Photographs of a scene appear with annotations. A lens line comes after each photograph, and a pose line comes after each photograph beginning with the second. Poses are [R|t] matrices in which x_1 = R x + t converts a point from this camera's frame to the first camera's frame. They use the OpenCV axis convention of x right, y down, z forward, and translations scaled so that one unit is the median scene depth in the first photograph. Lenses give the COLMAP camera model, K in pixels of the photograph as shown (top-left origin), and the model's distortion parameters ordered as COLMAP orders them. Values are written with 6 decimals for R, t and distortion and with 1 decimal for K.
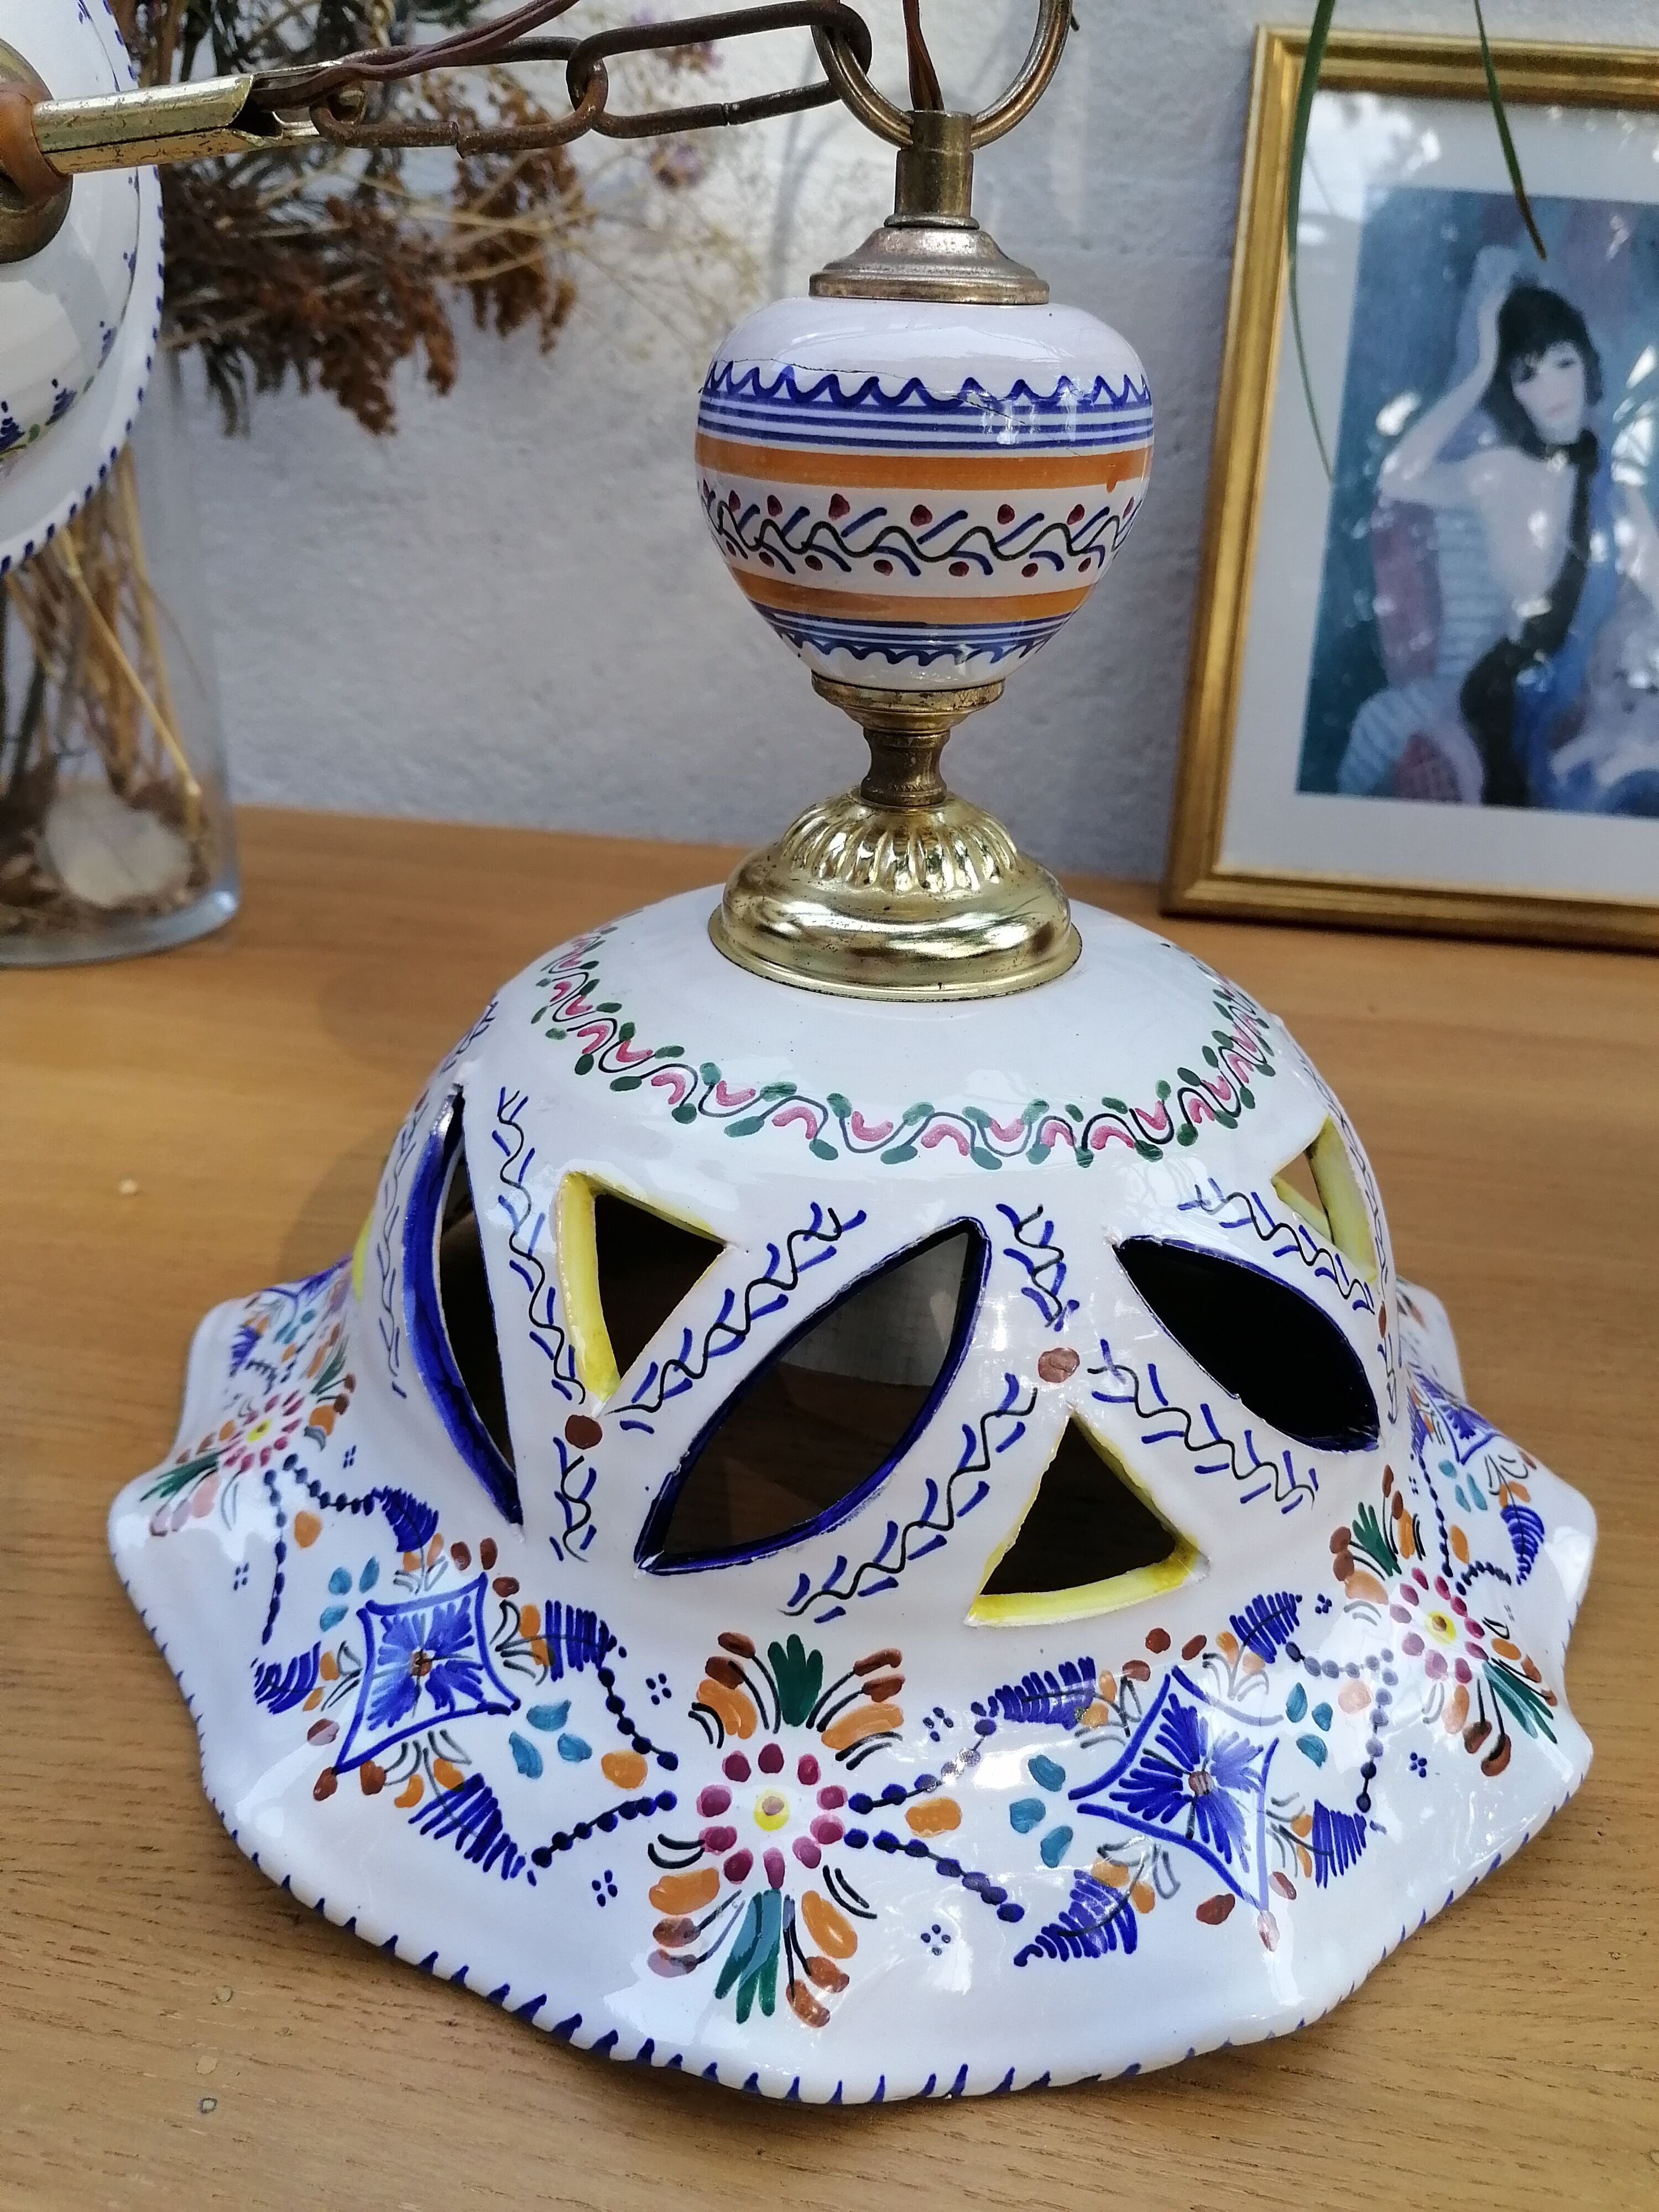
lens RADIAL K [[1707.3, 0, 832.0], [0, 1707.3, 1104.7], [0, 0, 1]] dist [0.077445, -0.109737]
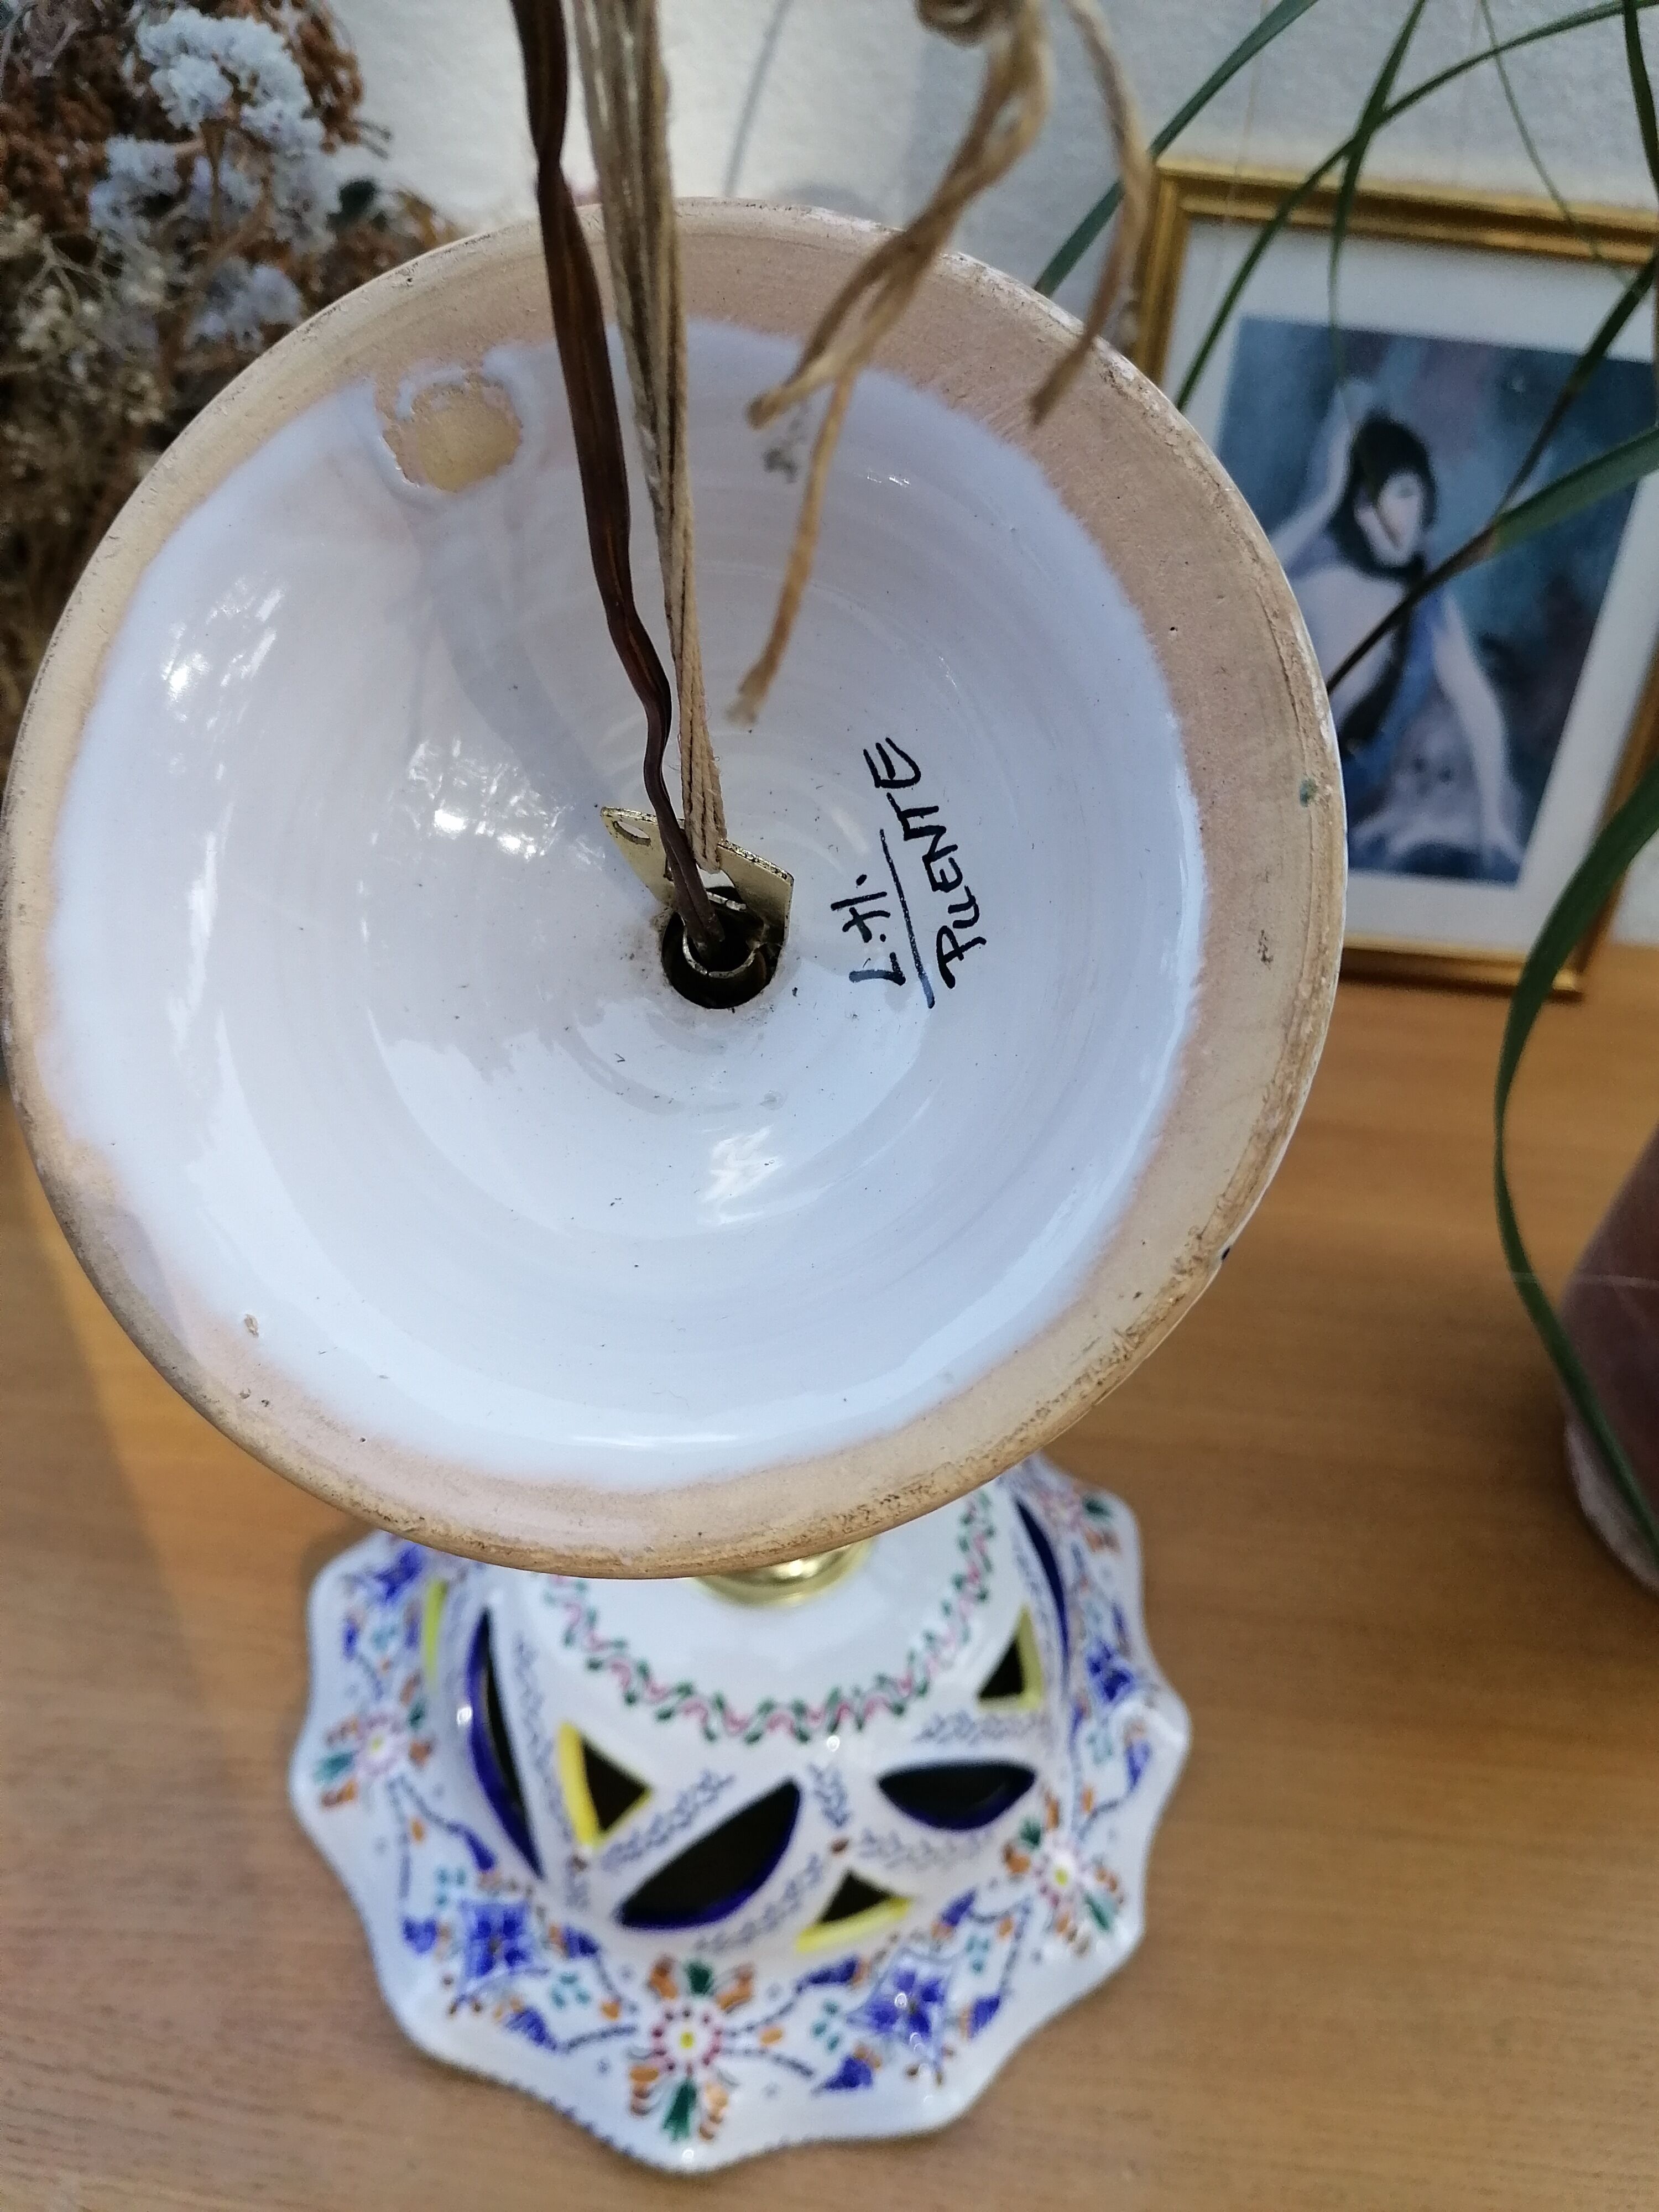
lens RADIAL K [[1718.8, 0, 825.1], [0, 1718.8, 1118.8], [0, 0, 1]] dist [0.115688, -0.168698]
pose [[0.999622, -0.003656, 0.027250, 0.065755], [-0.006974, 0.924979, 0.379955, -1.221140], [-0.026594, -0.380001, 0.924604, -0.409905]]
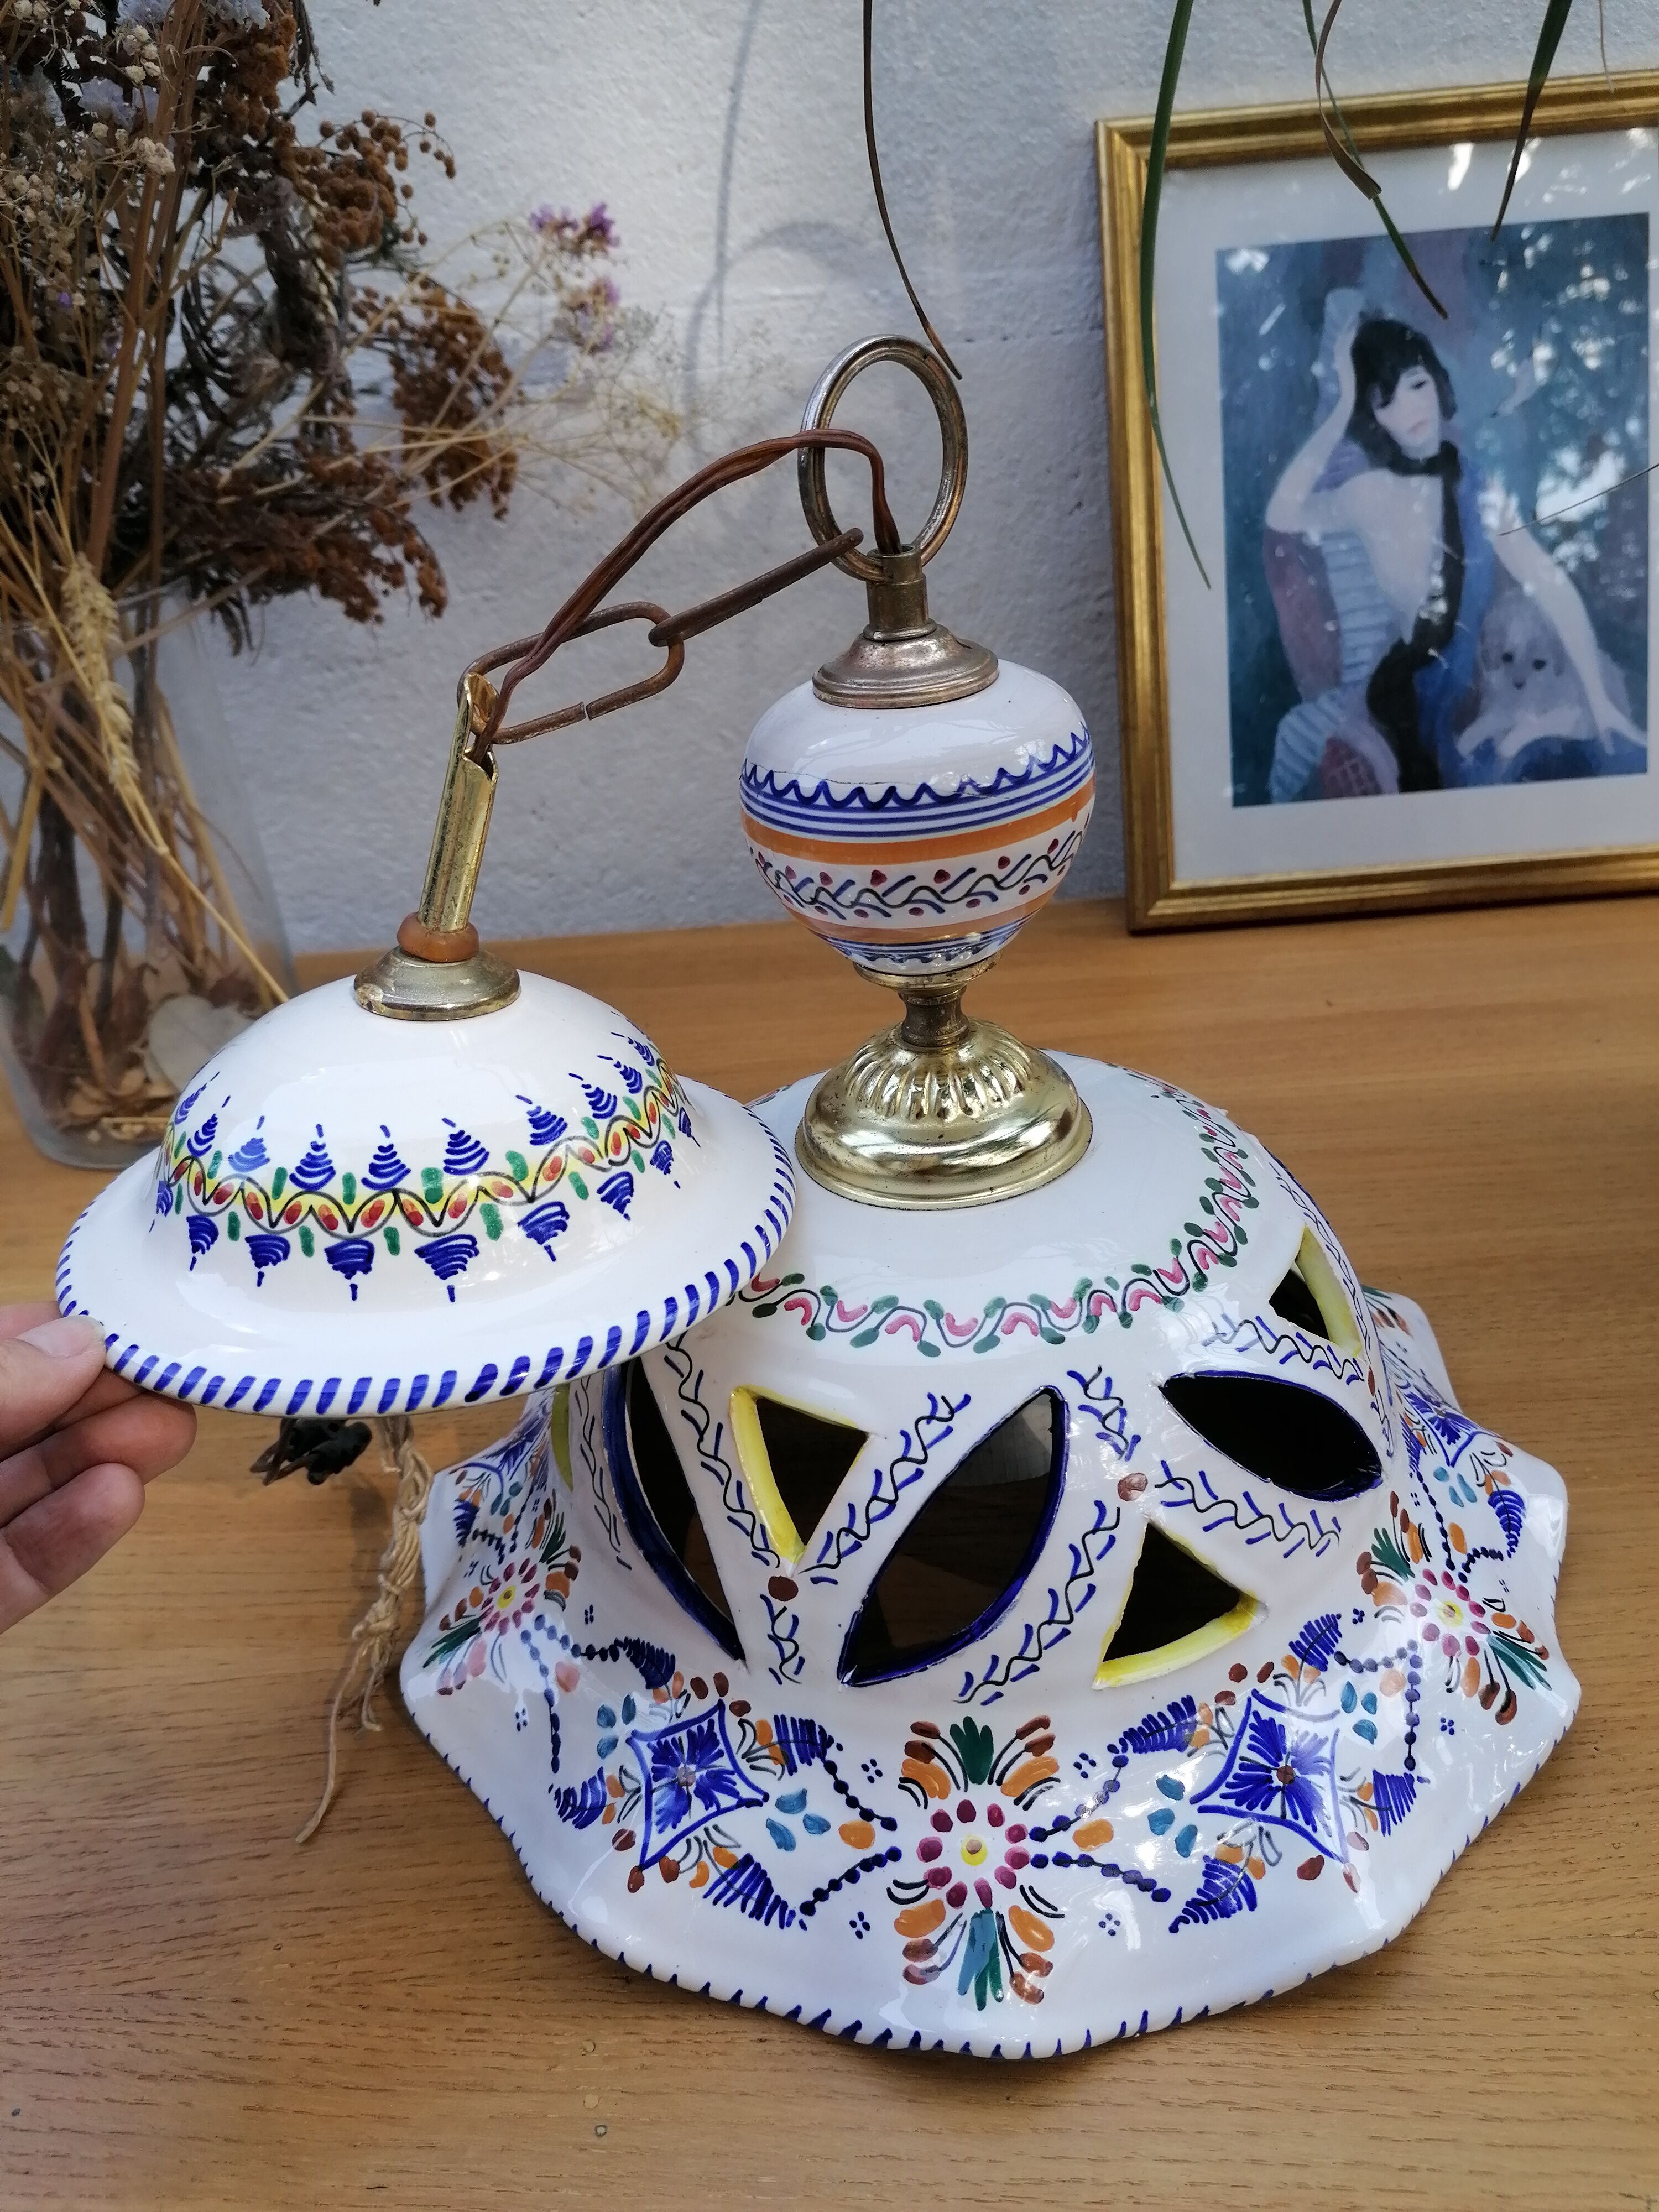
lens RADIAL K [[1696.5, 0, 829.5], [0, 1696.5, 1106.0], [0, 0, 1]] dist [0.096483, -0.128272]
pose [[0.987047, -0.160431, 0.000592, -0.050289], [0.160208, 0.985855, 0.049223, -0.230291], [-0.008481, -0.048490, 0.998788, -0.289450]]
